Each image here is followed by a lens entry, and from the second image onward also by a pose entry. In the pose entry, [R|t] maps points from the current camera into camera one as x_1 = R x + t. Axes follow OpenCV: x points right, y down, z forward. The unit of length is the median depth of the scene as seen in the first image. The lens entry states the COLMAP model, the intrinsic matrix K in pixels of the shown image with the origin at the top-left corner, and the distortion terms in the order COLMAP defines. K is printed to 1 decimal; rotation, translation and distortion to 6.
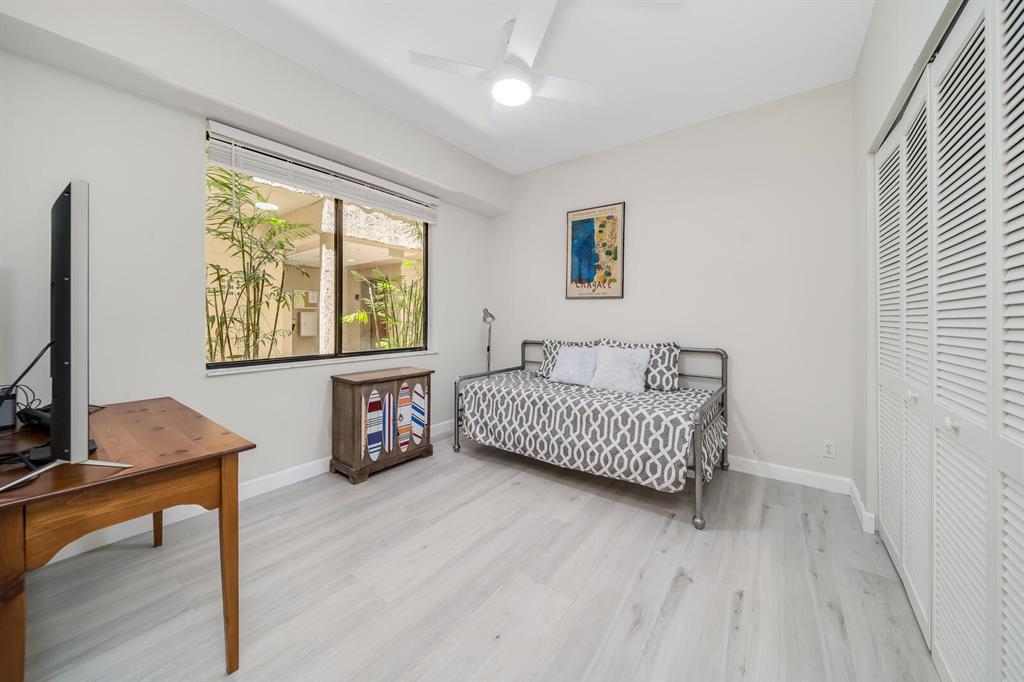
lens RADIAL K [[357.5, 0, 508.5], [0, 357.5, 316.5], [0, 0, 1]] dist [0.000273, -0.000641]
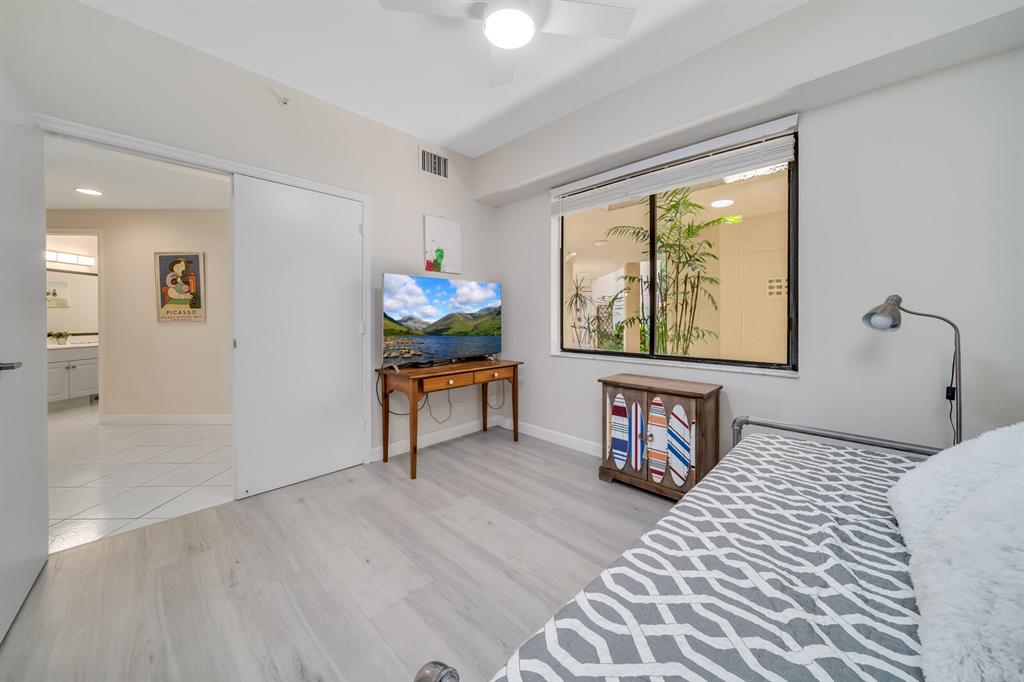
lens RADIAL K [[357.5, 0, 512.9], [0, 357.5, 321.3], [0, 0, 1]] dist [0.000273, -0.000641]
pose [[-0.109249, 0.008649, -0.993977, 0.562587], [0.002576, 0.999961, 0.008418, 0.004805], [0.994011, -0.001641, -0.109268, 0.781255]]
